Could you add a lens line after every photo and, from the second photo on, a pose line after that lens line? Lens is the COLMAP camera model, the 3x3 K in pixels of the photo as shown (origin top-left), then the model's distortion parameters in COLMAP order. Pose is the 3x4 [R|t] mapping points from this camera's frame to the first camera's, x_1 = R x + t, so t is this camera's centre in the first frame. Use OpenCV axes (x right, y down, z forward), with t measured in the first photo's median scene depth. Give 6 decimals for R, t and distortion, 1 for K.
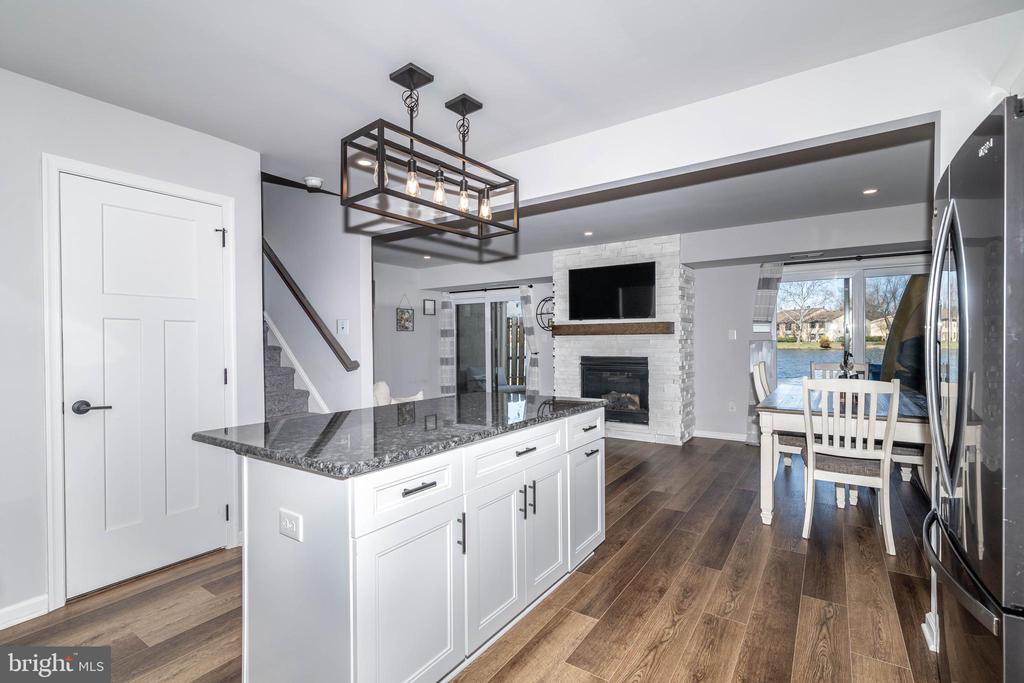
lens RADIAL K [[467.5, 0, 512.4], [0, 467.5, 344.7], [0, 0, 1]] dist [-0.000013, 0.000191]
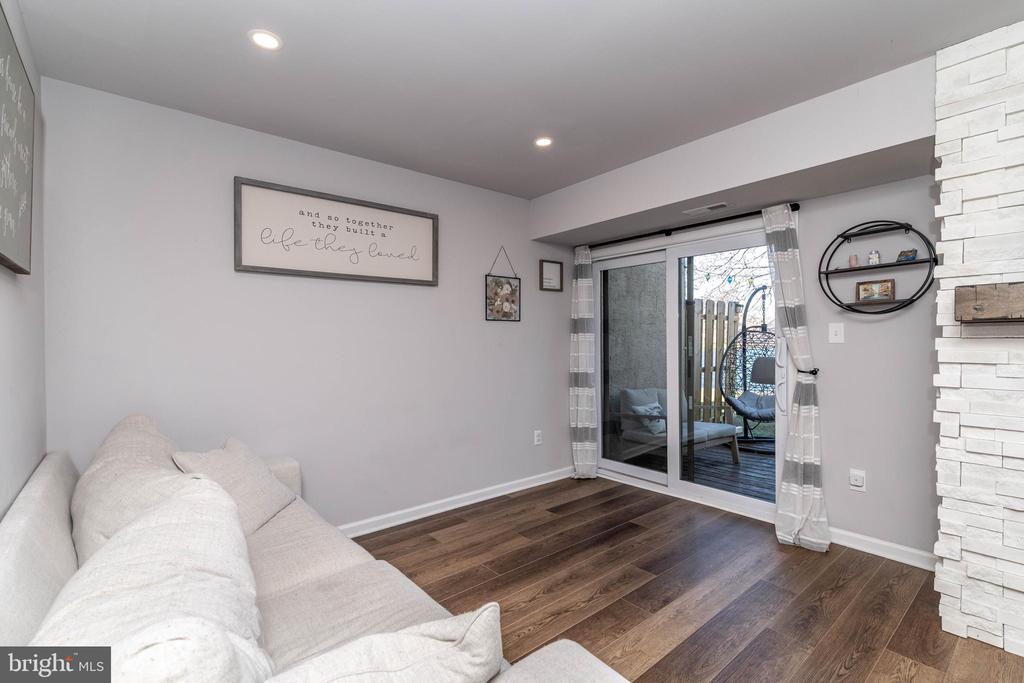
lens RADIAL K [[467.5, 0, 511.2], [0, 467.5, 343.1], [0, 0, 1]] dist [-0.000013, 0.000191]
pose [[0.964111, 0.005561, -0.265441, -0.084993], [-0.006772, 0.999970, -0.003648, -0.002933], [0.265413, 0.005314, 0.964120, 0.506380]]
